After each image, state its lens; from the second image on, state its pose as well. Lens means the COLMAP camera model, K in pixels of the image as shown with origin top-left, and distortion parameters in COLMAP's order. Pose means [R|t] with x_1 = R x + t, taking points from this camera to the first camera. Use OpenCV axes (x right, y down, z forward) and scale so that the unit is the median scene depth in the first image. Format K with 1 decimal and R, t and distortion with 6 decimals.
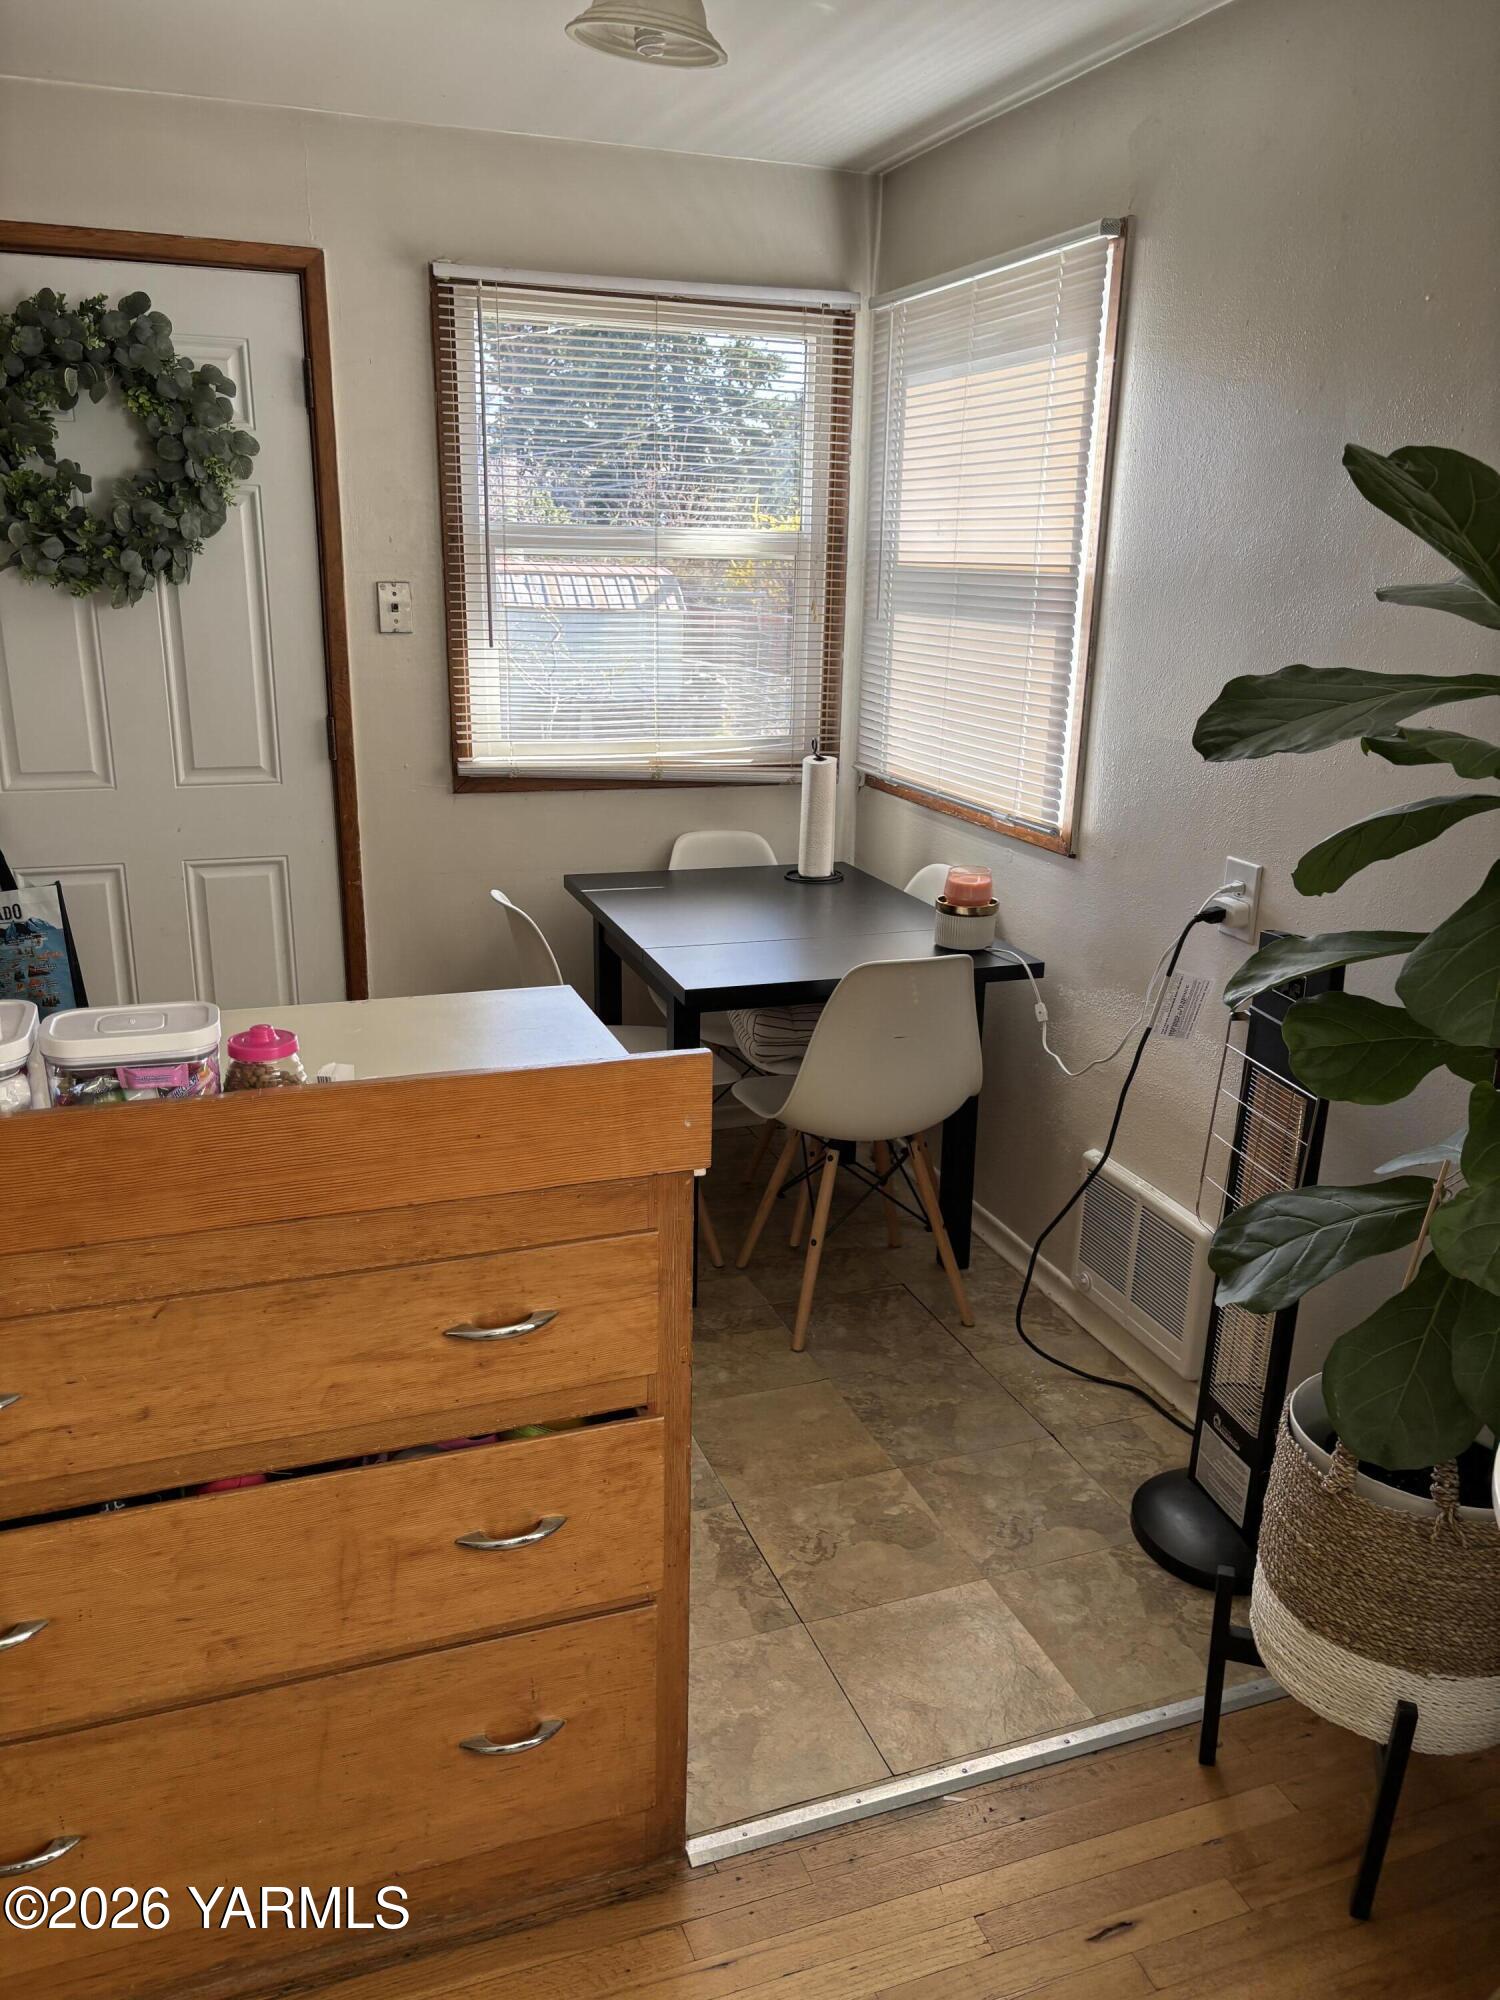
lens RADIAL K [[1499.9, 0, 749.4], [0, 1499.9, 1007.4], [0, 0, 1]] dist [0.023490, -0.011541]
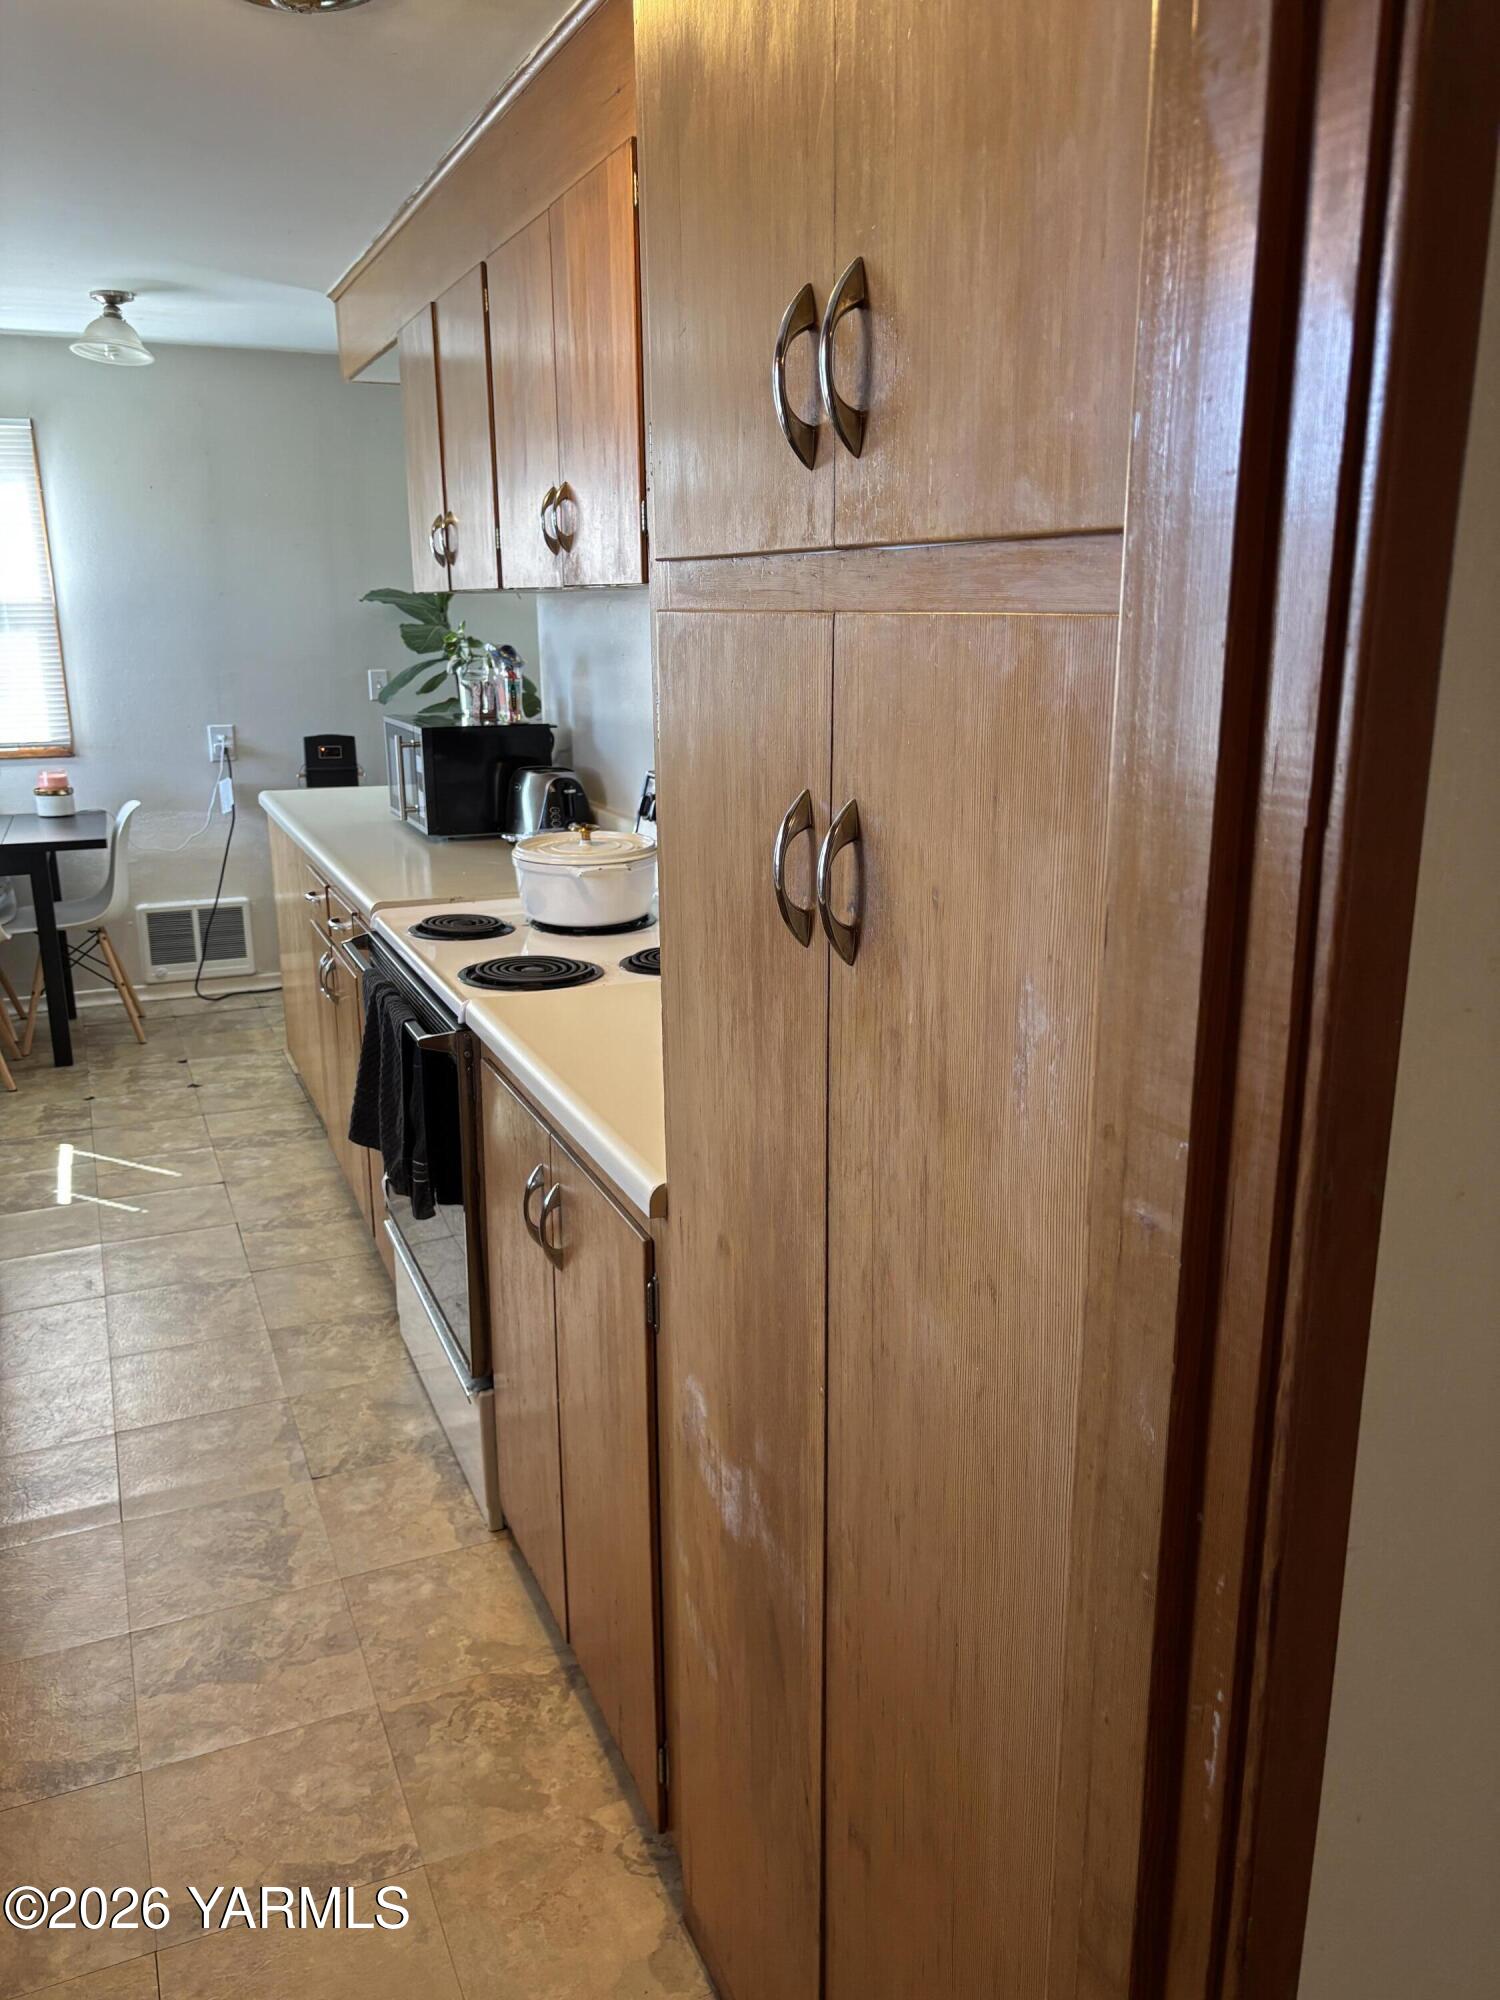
lens RADIAL K [[1499.9, 0, 752.2], [0, 1499.9, 997.7], [0, 0, 1]] dist [0.023490, -0.011541]
pose [[-0.063912, -0.274288, 0.959522, -1.735708], [0.303858, 0.910486, 0.280510, -0.099436], [-0.950571, 0.309486, 0.025154, 0.275786]]
